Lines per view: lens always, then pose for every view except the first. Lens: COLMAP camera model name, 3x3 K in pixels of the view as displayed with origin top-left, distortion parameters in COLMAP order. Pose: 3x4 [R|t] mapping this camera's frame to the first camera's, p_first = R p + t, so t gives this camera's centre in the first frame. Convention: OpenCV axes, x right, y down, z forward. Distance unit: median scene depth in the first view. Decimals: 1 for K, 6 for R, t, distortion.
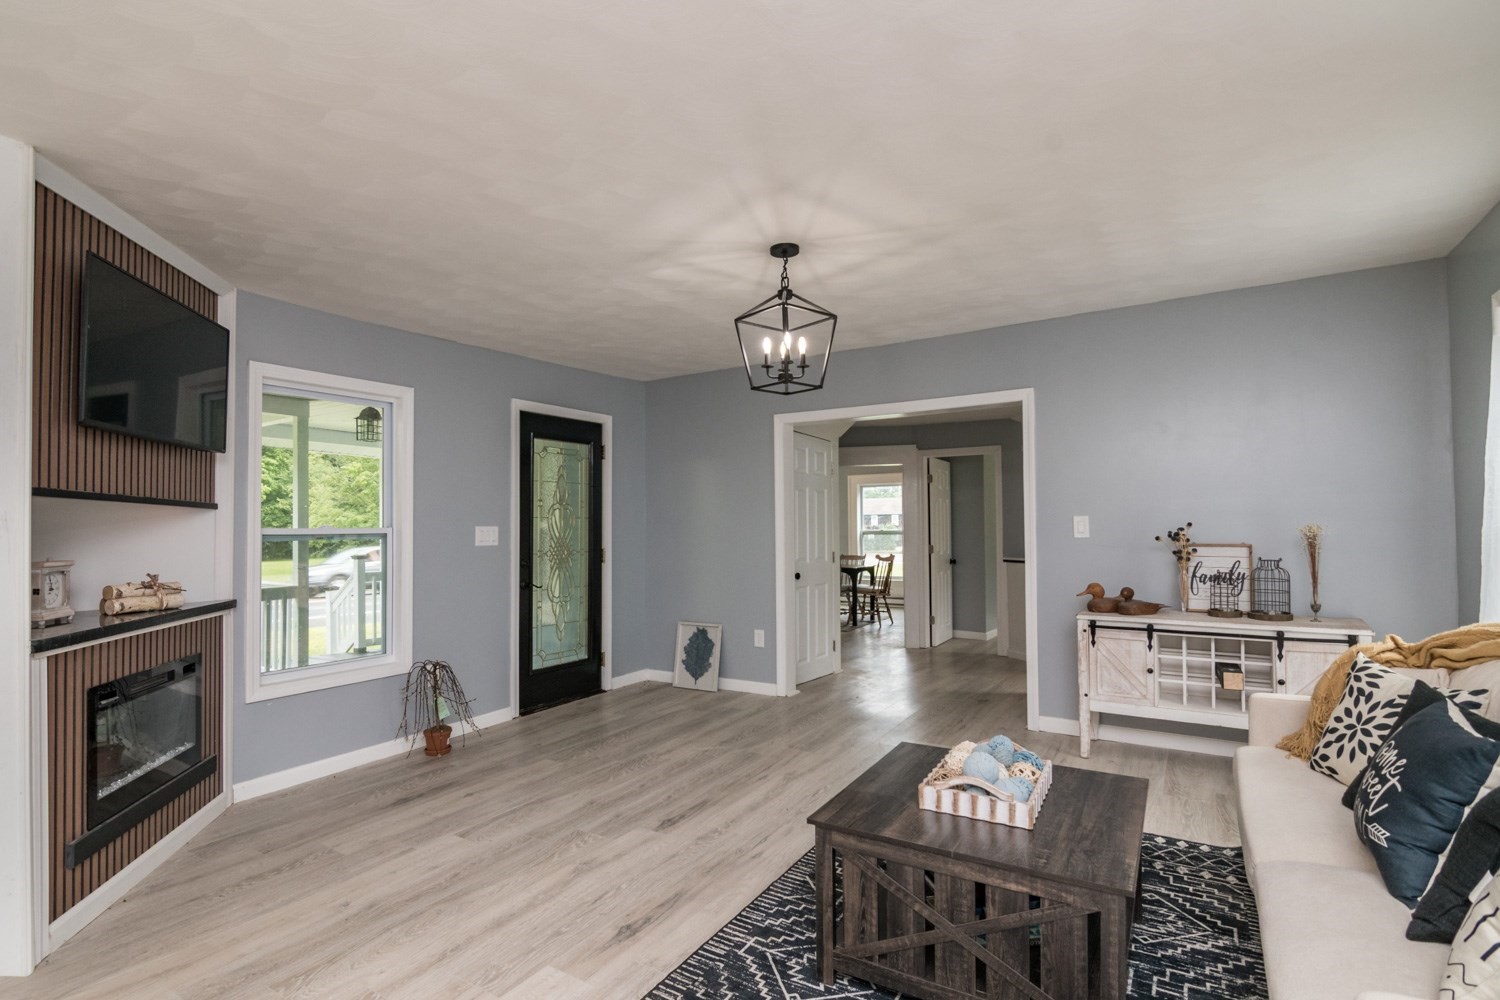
lens RADIAL K [[732.6, 0, 717.5], [0, 732.6, 512.8], [0, 0, 1]] dist [-0.002648, -0.010186]
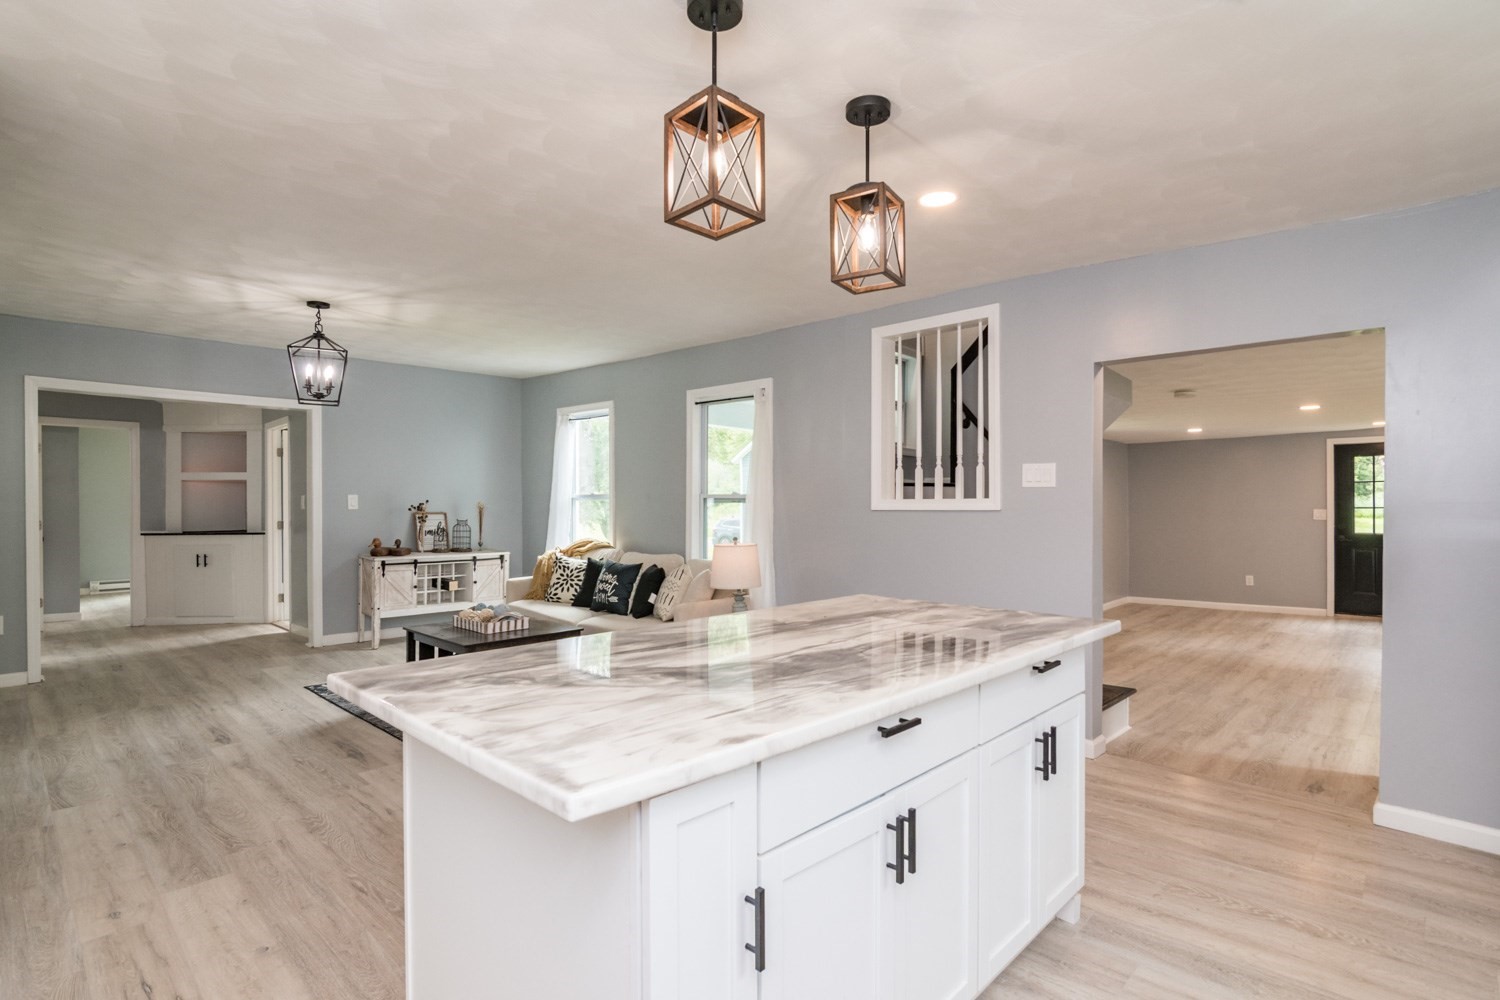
lens RADIAL K [[747.0, 0, 754.2], [0, 747.0, 508.8], [0, 0, 1]] dist [-0.011429, -0.001757]
pose [[0.168748, -0.000057, 0.985659, -0.885673], [-0.024266, 0.999697, 0.004212, 0.006629], [-0.985360, -0.024629, 0.168695, -0.061302]]
